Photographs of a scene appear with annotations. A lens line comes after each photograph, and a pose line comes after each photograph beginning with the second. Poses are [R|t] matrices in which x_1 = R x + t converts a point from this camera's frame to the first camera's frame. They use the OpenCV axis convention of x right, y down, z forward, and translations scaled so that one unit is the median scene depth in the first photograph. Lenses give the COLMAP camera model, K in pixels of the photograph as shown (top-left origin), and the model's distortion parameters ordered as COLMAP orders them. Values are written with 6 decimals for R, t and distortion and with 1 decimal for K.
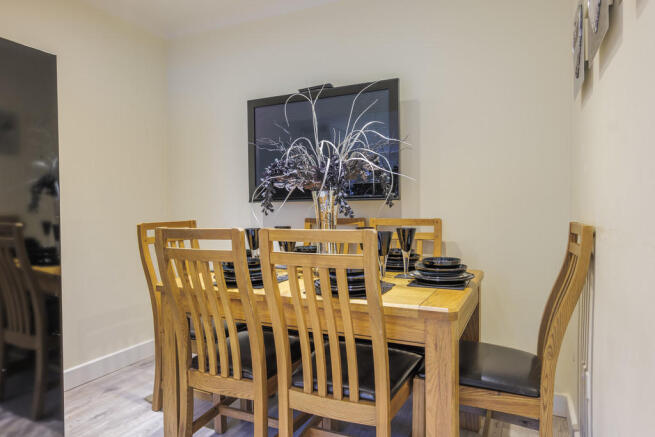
lens RADIAL K [[401.4, 0, 327.6], [0, 401.4, 229.7], [0, 0, 1]] dist [-0.001030, -0.002492]
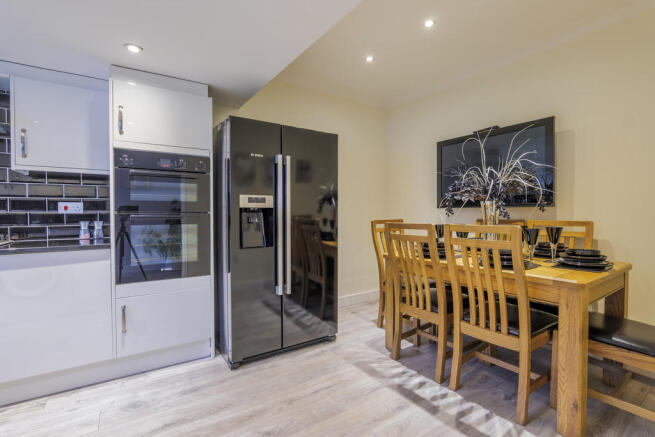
lens RADIAL K [[304.0, 0, 331.3], [0, 304.0, 218.3], [0, 0, 1]] dist [-0.021394, 0.005560]
pose [[0.868091, 0.014480, -0.496193, 0.043928], [-0.029334, 0.999324, -0.022157, 0.011959], [0.495537, 0.033790, 0.867929, -0.299988]]
